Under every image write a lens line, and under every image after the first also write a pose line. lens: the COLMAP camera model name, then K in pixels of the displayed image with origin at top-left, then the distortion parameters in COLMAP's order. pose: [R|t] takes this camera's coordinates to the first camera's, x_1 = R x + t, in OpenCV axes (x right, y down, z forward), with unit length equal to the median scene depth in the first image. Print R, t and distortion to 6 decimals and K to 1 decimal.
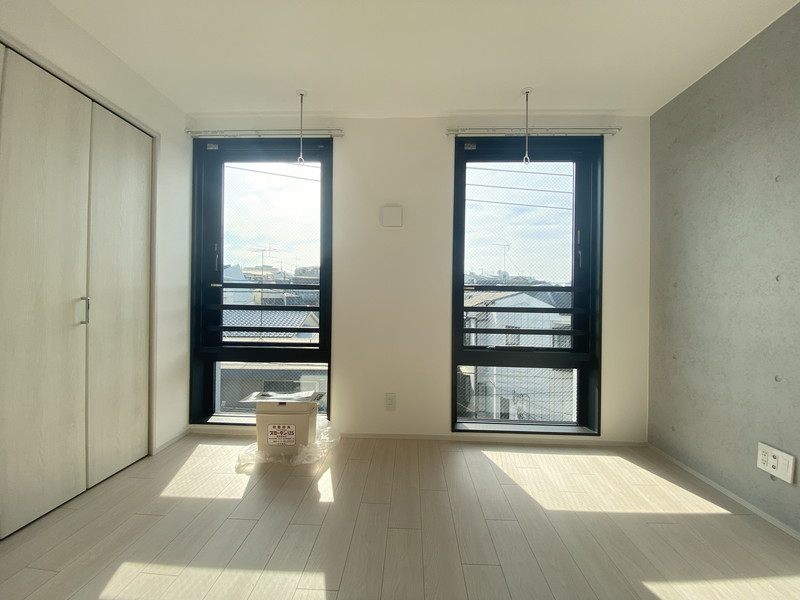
lens RADIAL K [[327.0, 0, 400.0], [0, 327.0, 300.0], [0, 0, 1]] dist [-0.008383, -0.000172]
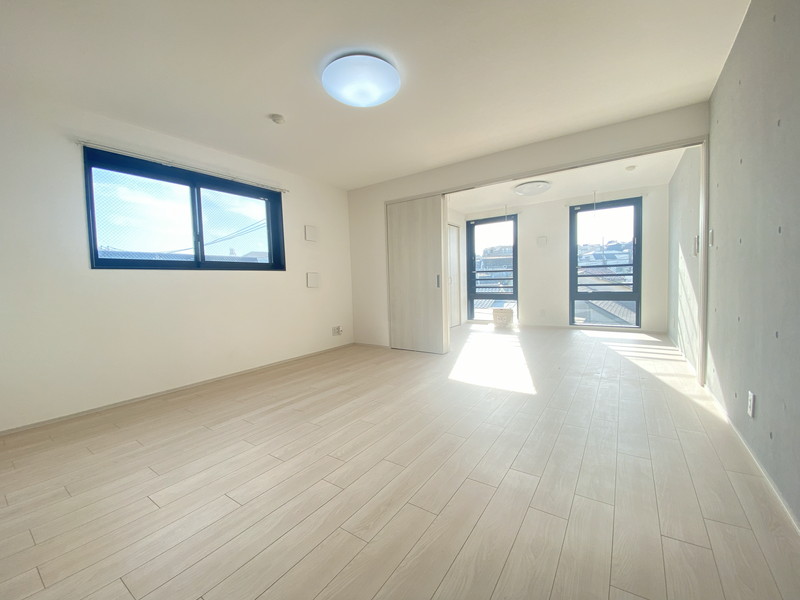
lens RADIAL K [[326.6, 0, 398.7], [0, 326.6, 308.8], [0, 0, 1]] dist [0.031205, -0.000030]
pose [[0.846697, 0.008062, -0.532014, 0.387366], [0.039669, 0.996146, 0.078230, 0.026556], [0.530594, -0.087341, 0.843114, -1.758006]]
